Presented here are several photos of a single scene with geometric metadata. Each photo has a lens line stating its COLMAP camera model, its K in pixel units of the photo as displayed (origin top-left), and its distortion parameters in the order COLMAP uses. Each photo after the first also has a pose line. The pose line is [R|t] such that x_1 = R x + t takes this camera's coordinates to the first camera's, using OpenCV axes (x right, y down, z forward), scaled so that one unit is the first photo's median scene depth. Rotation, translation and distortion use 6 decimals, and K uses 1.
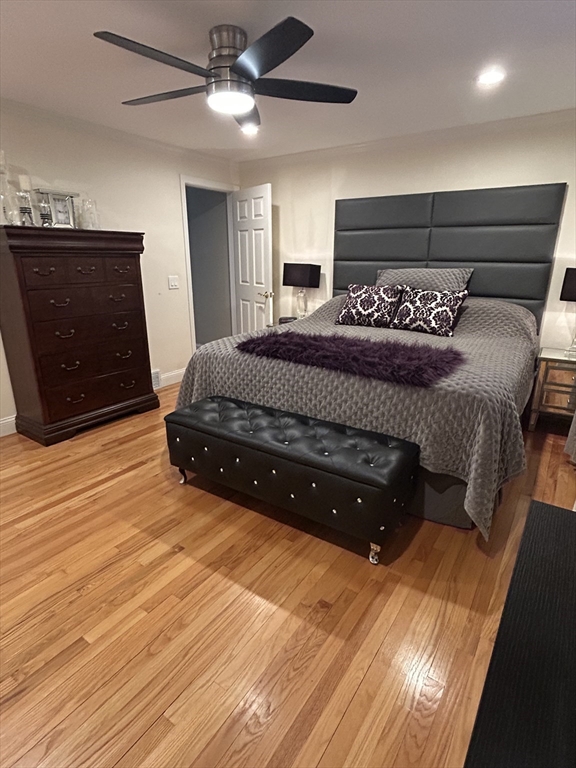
lens RADIAL K [[406.1, 0, 289.2], [0, 406.1, 386.3], [0, 0, 1]] dist [-0.001413, 0.000514]
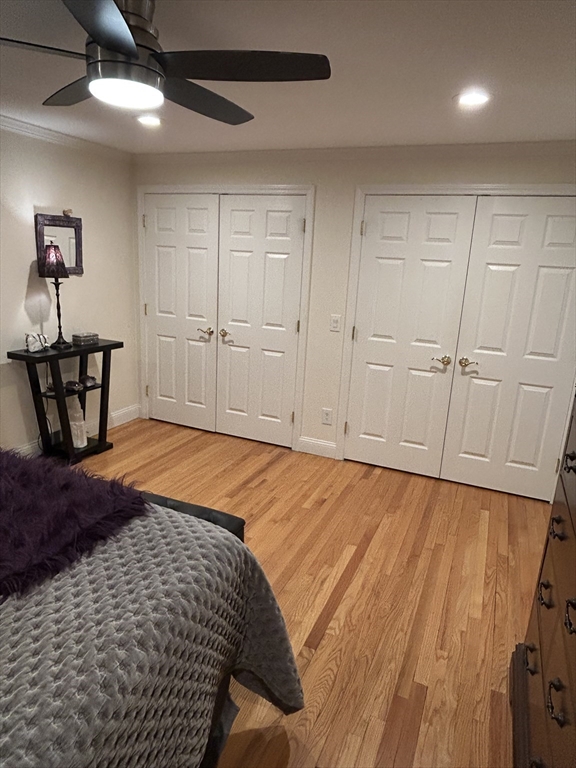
lens RADIAL K [[498.5, 0, 291.2], [0, 498.5, 383.8], [0, 0, 1]] dist [0.006091, 0.000167]
pose [[-0.977646, -0.000586, -0.210257, -0.144061], [-0.113810, 0.842310, 0.526841, -0.453435], [0.176793, 0.538993, -0.823548, 1.171991]]
